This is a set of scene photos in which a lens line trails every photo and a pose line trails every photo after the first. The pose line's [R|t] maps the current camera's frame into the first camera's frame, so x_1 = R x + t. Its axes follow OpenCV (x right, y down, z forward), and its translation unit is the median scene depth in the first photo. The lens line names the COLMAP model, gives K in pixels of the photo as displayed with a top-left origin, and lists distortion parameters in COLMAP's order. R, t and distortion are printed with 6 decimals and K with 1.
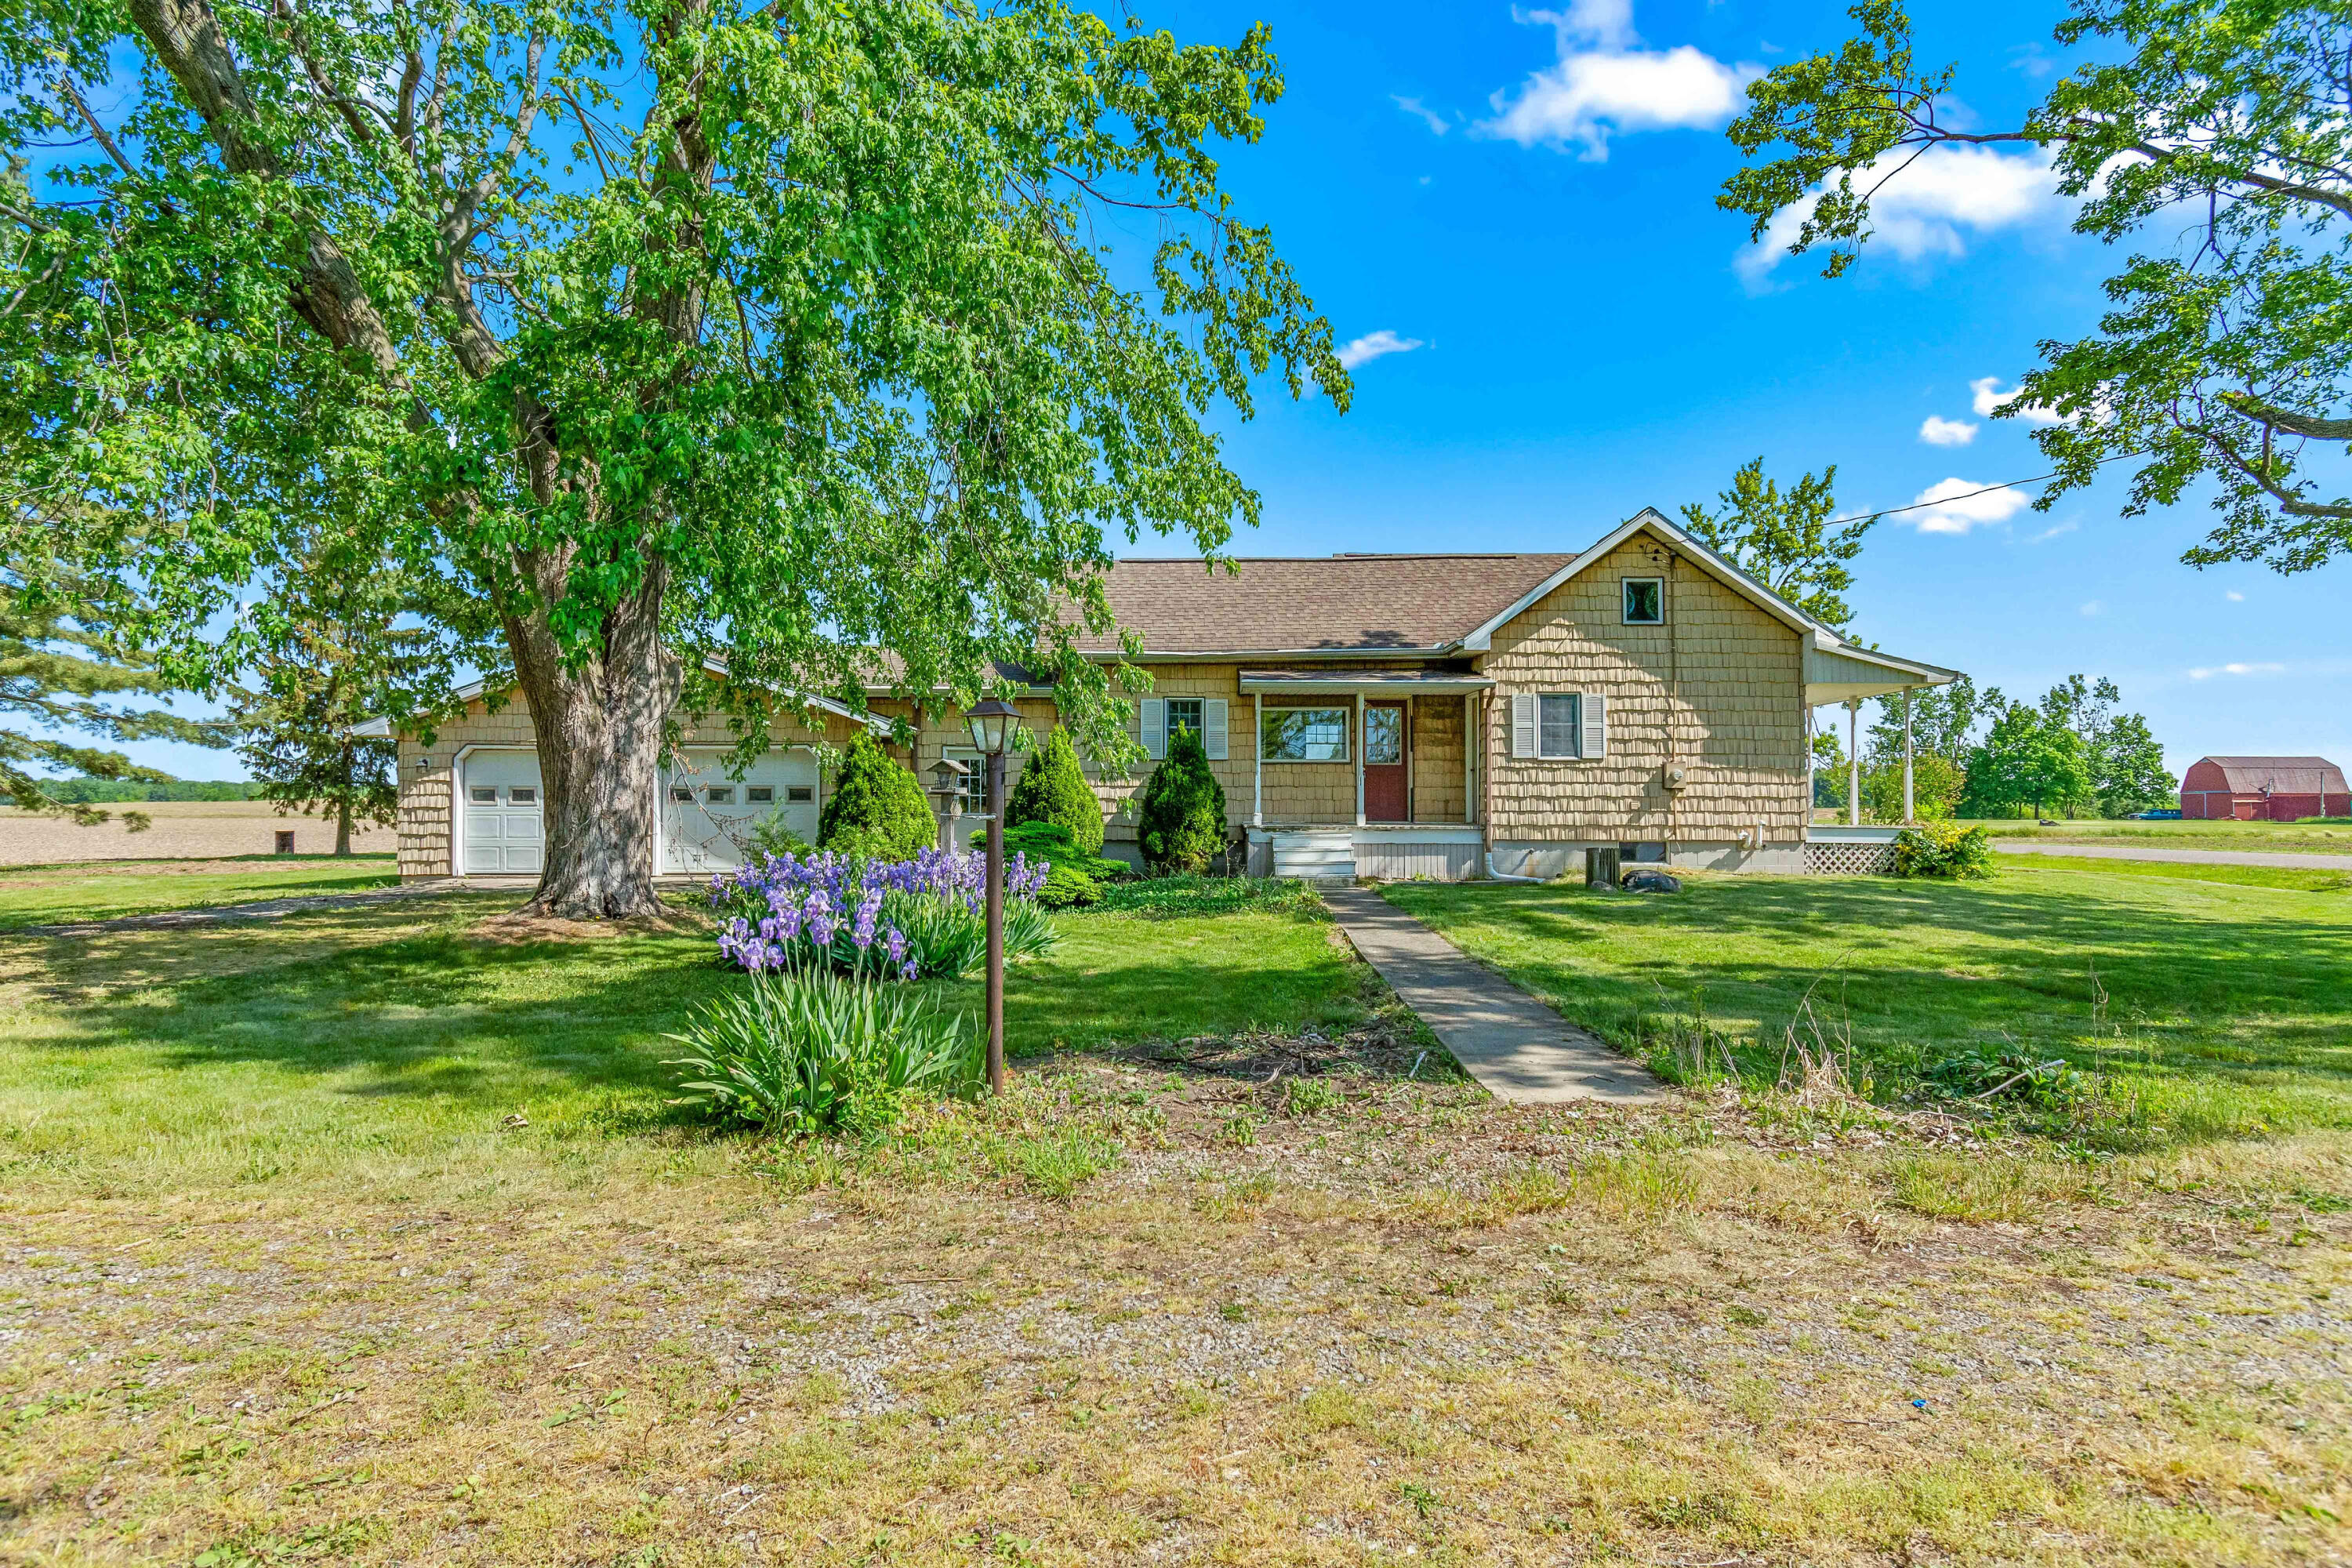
lens RADIAL K [[1279.1, 0, 1169.9], [0, 1279.1, 788.5], [0, 0, 1]] dist [-0.005482, 0.000847]
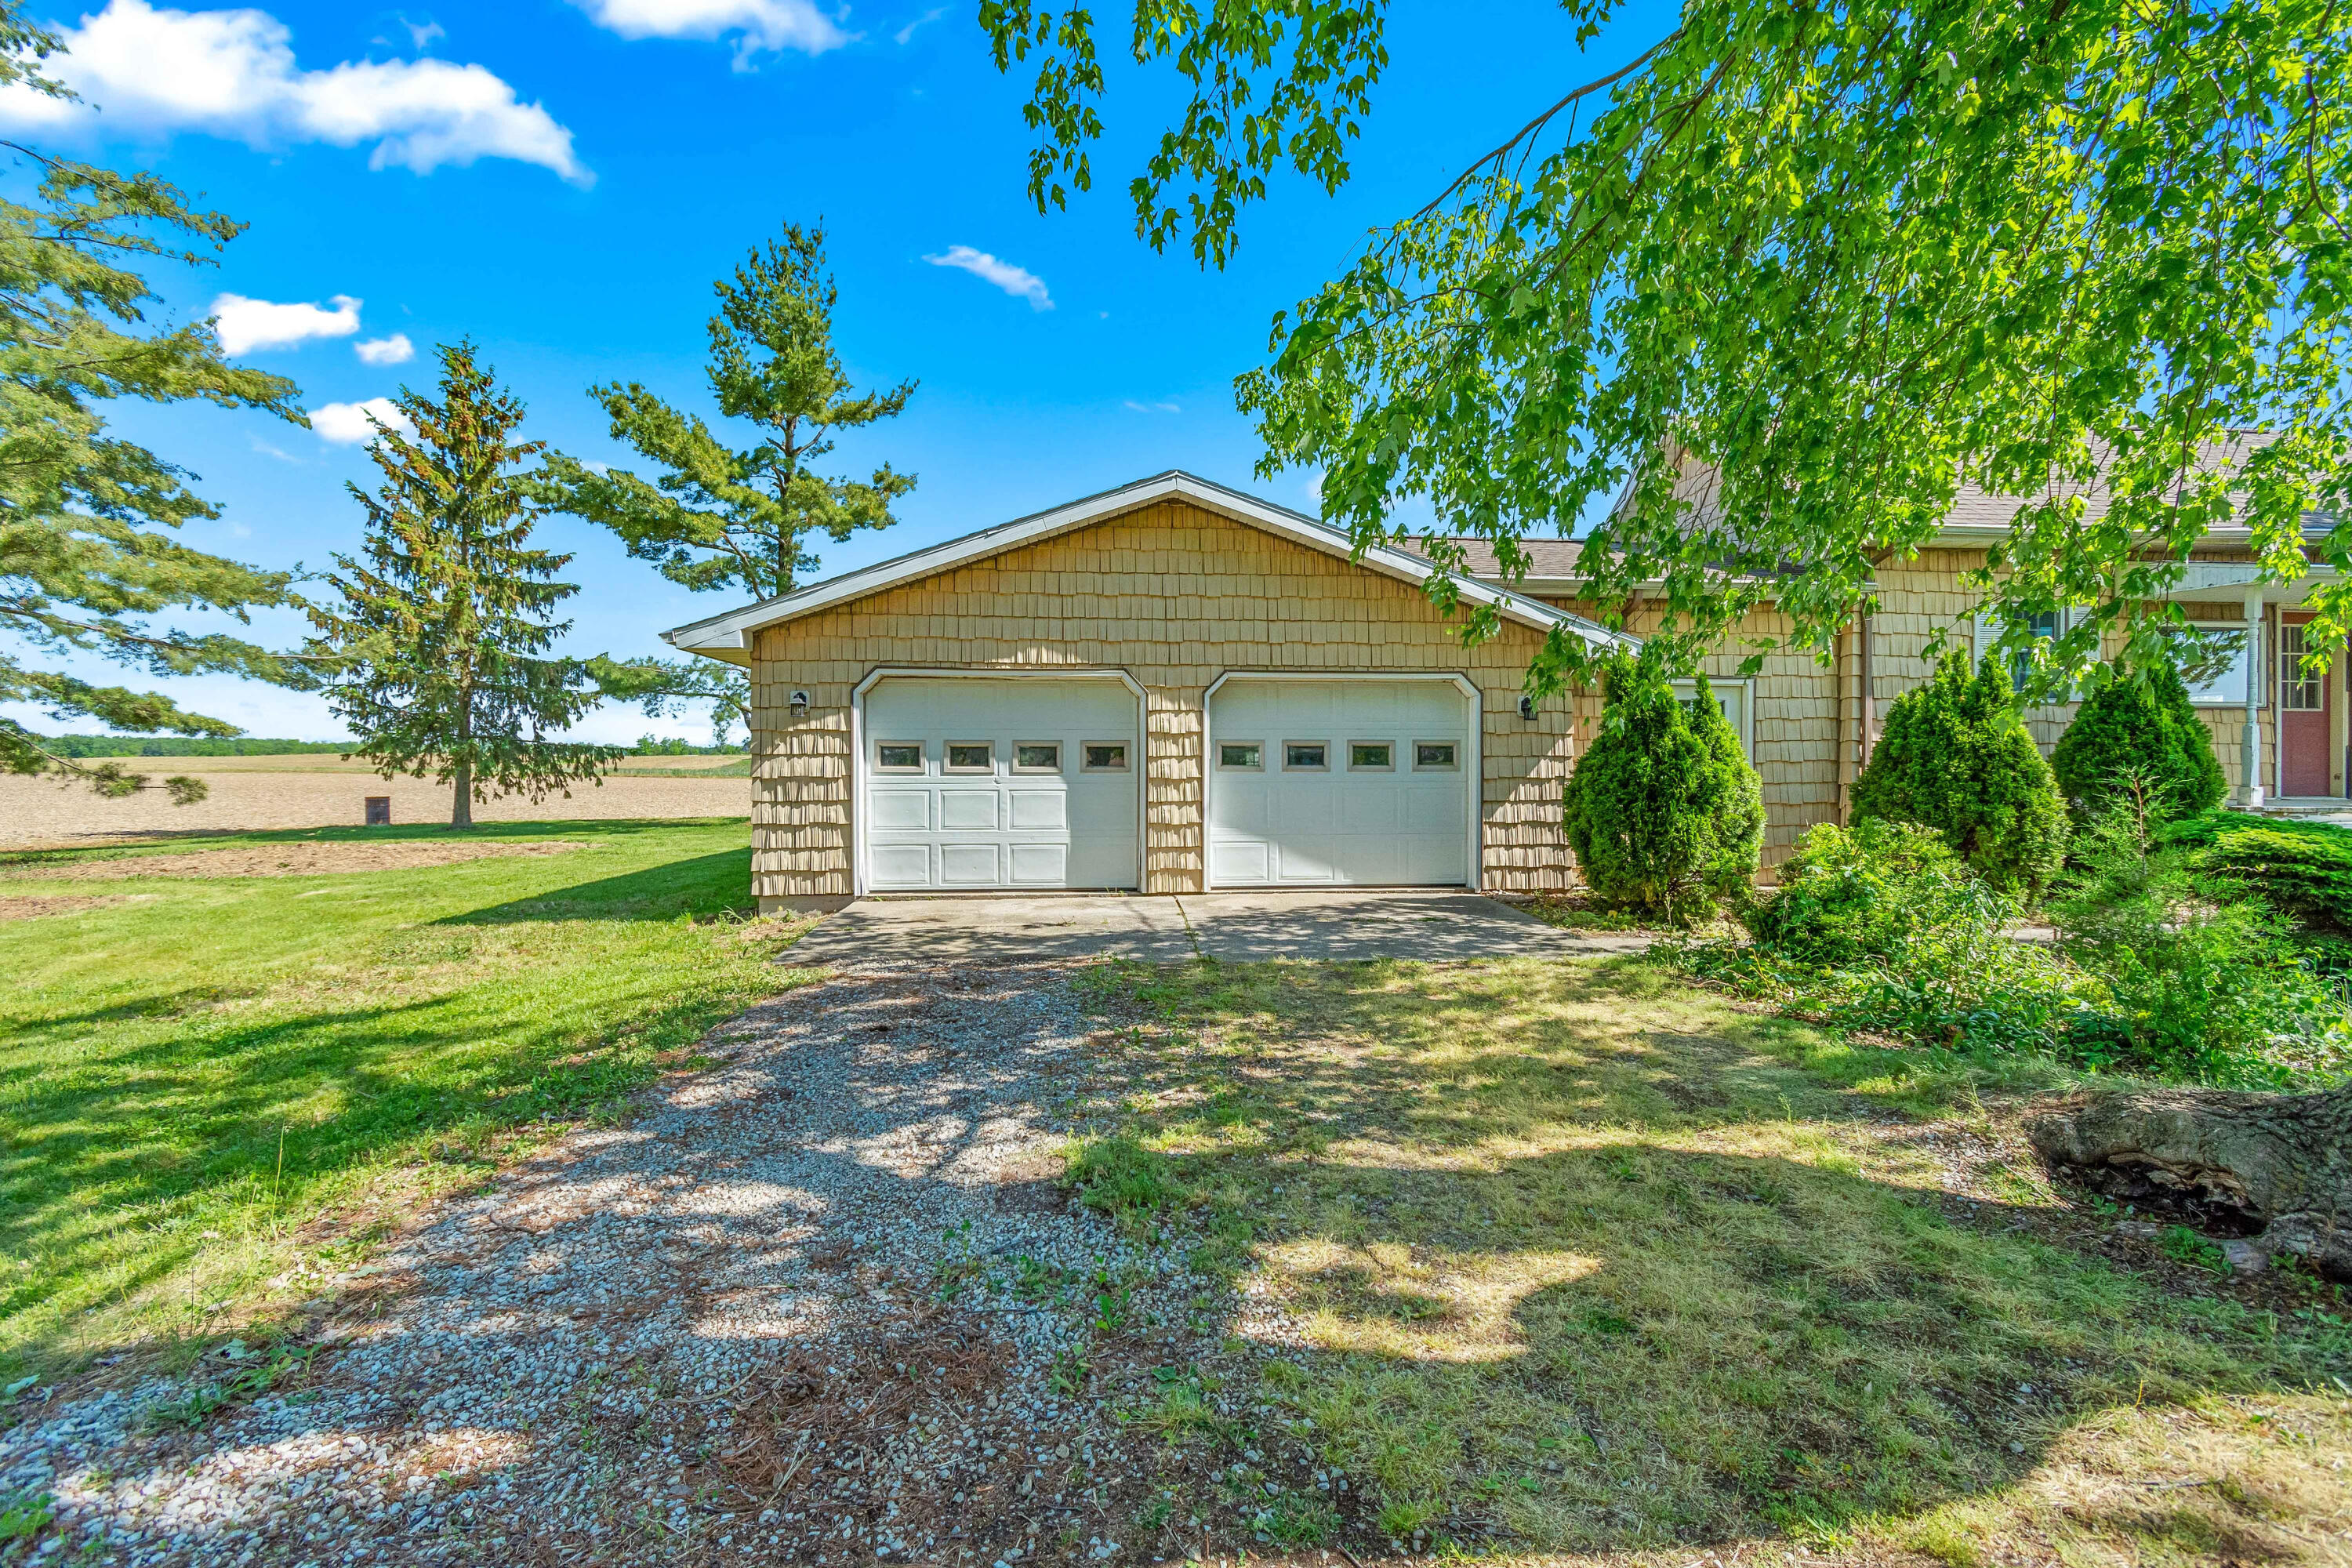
lens RADIAL K [[1014.5, 0, 1179.7], [0, 1014.5, 768.6], [0, 0, 1]] dist [-0.007860, -0.000721]
pose [[0.992024, -0.001625, 0.126041, -0.509252], [-0.001331, 0.999726, 0.023369, 0.000123], [-0.126044, -0.023350, 0.991750, 0.570049]]
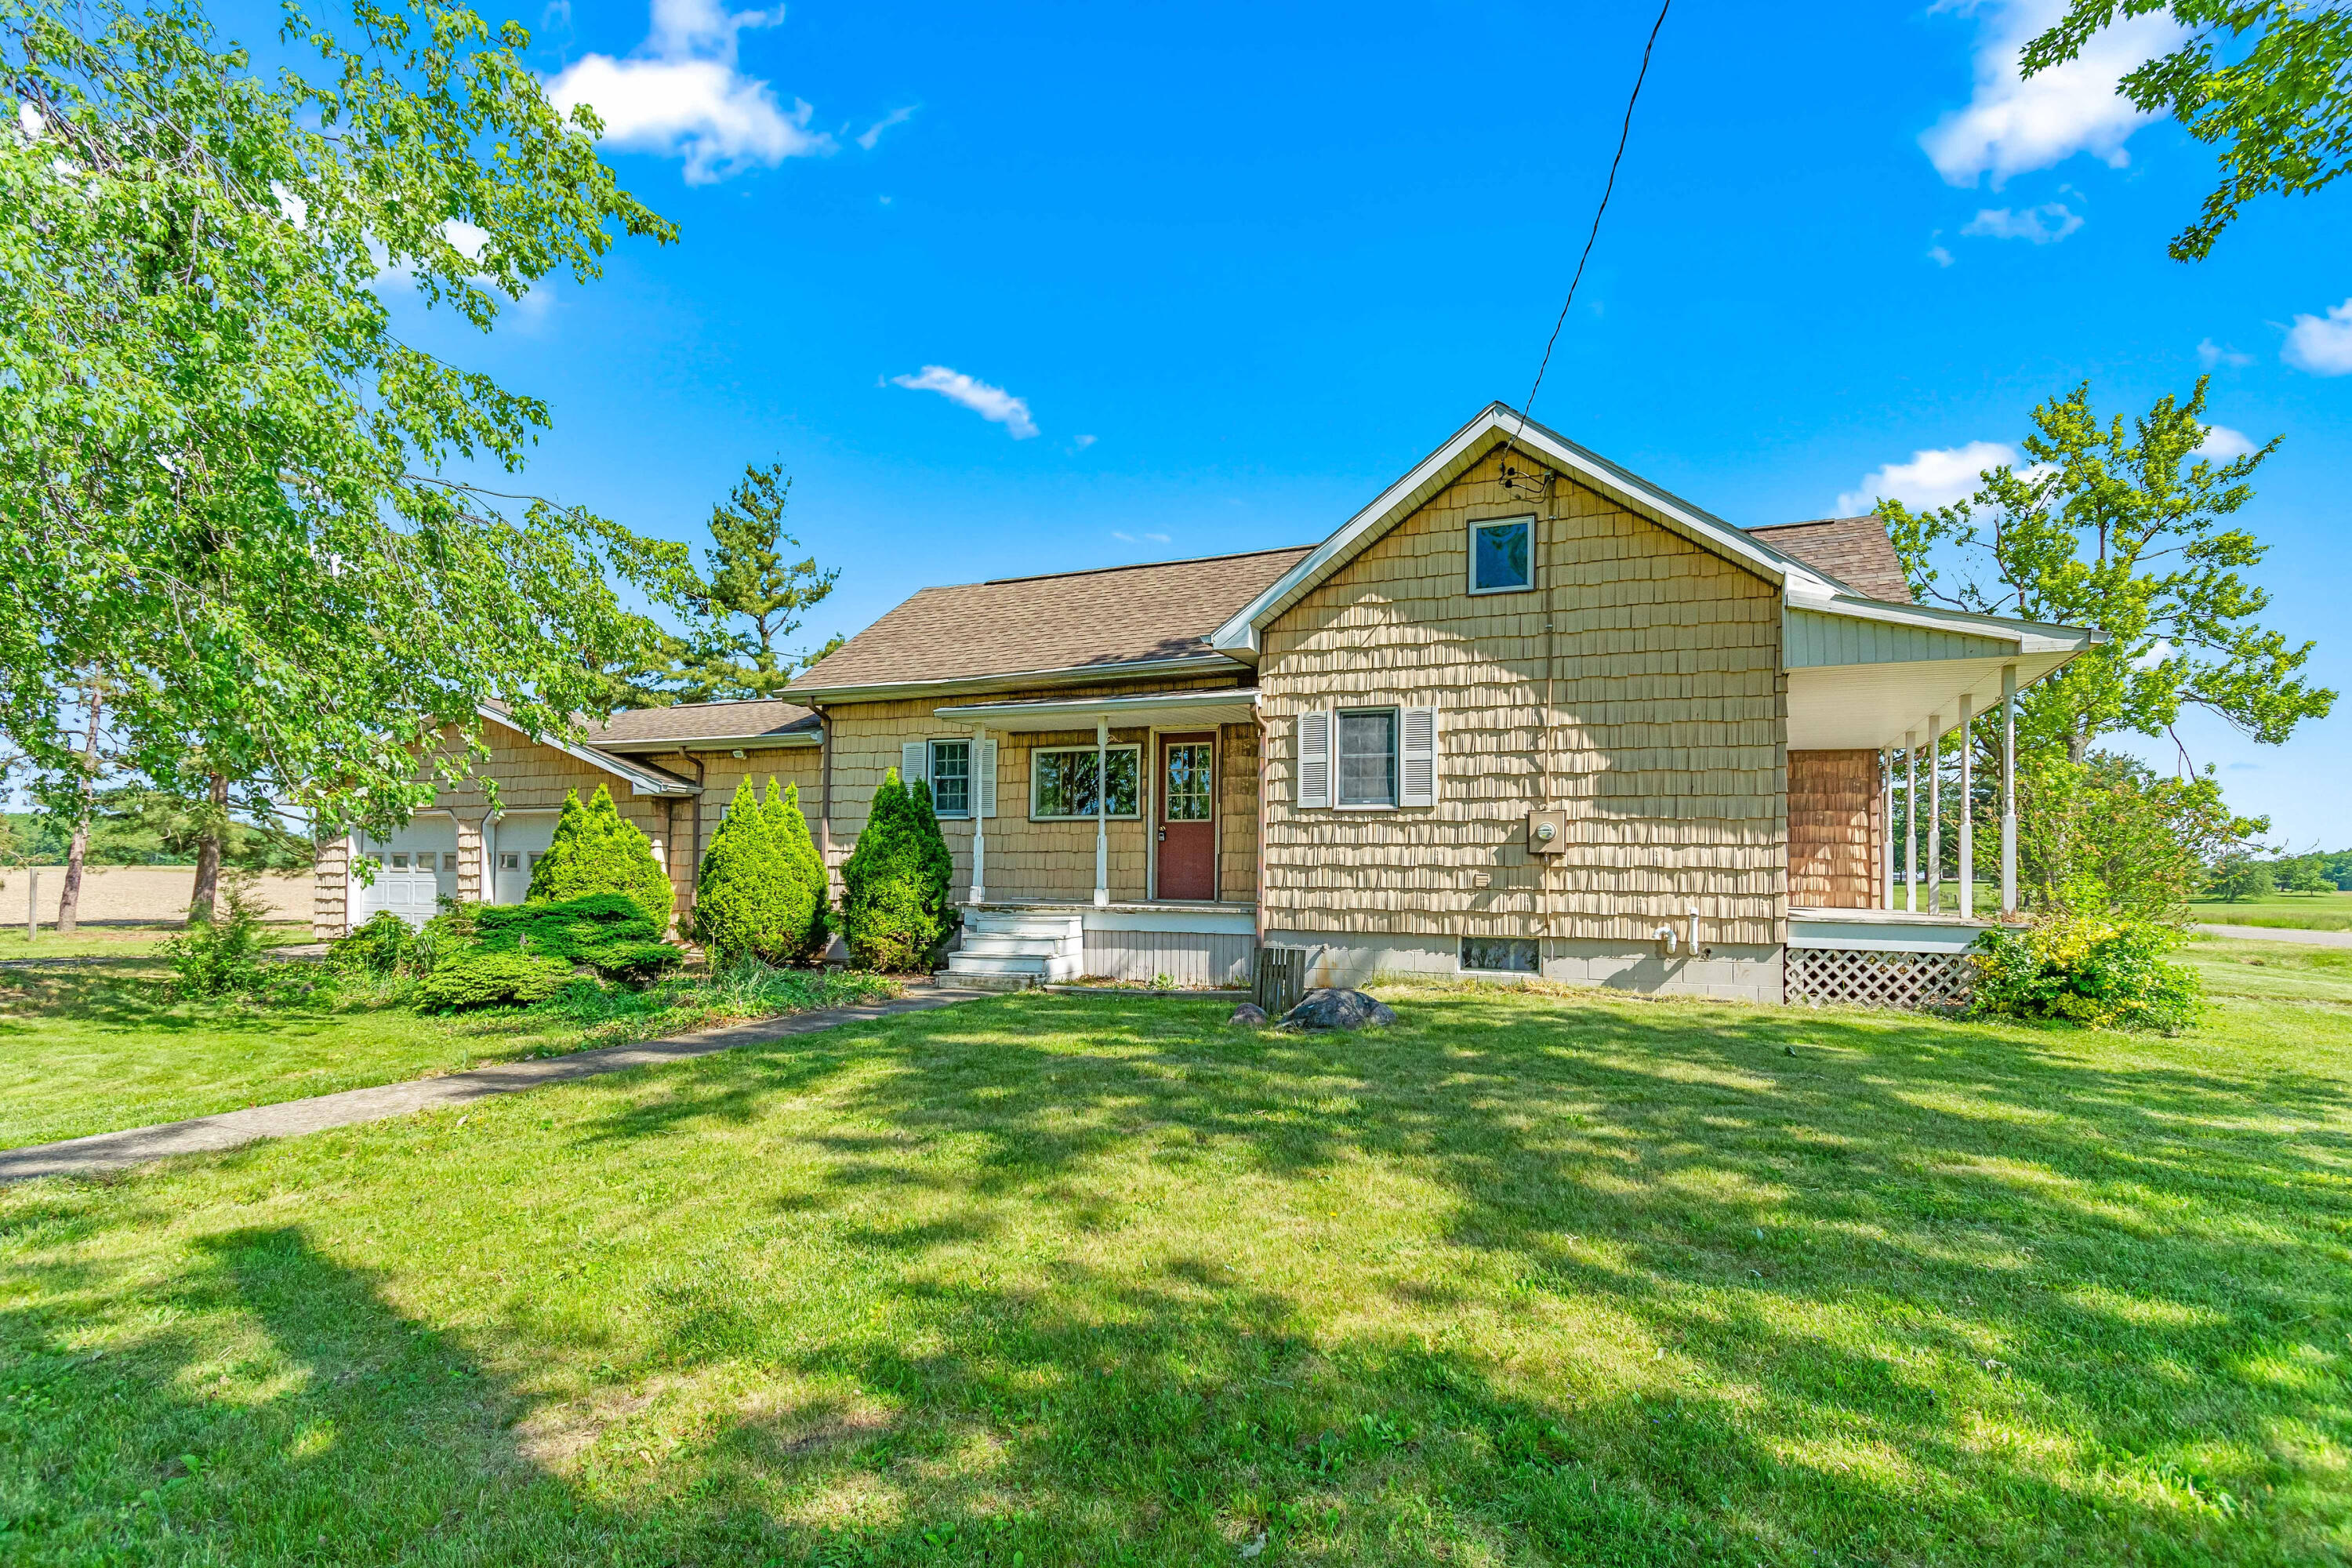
lens RADIAL K [[1171.7, 0, 1165.0], [0, 1171.7, 870.8], [0, 0, 1]] dist [-0.004838, -0.000365]
pose [[0.926296, 0.005224, -0.376759, 0.434664], [-0.002402, 0.999965, 0.007958, 0.004286], [0.376788, -0.006467, 0.926277, 0.404097]]
